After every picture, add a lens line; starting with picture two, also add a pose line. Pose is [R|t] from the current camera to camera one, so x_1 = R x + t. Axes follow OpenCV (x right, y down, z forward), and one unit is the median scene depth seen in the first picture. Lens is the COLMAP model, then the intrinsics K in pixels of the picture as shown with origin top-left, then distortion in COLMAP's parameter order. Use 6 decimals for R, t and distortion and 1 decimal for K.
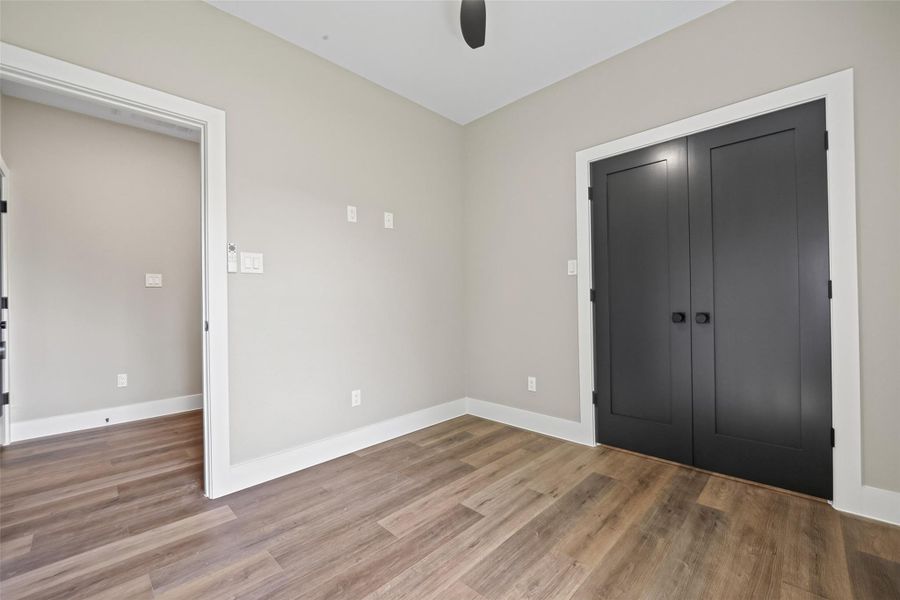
lens RADIAL K [[374.0, 0, 465.9], [0, 374.0, 301.0], [0, 0, 1]] dist [-0.000107, -0.000256]
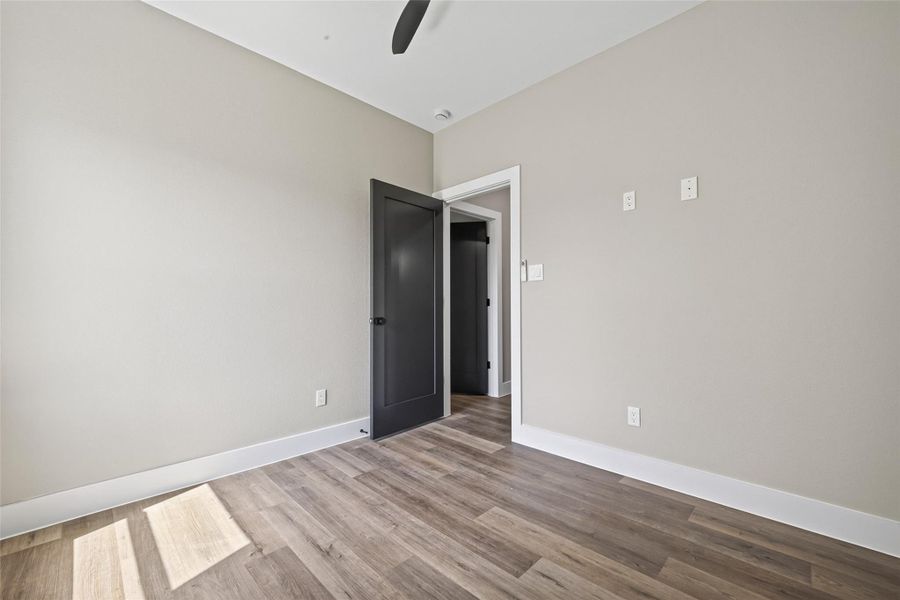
lens RADIAL K [[385.6, 0, 450.7], [0, 385.6, 304.4], [0, 0, 1]] dist [0.001086, -0.000489]
pose [[-0.044350, 0.007925, -0.998985, 0.797074], [0.008578, 0.999935, 0.007551, -0.006502], [0.998979, -0.008234, -0.044415, 0.830909]]
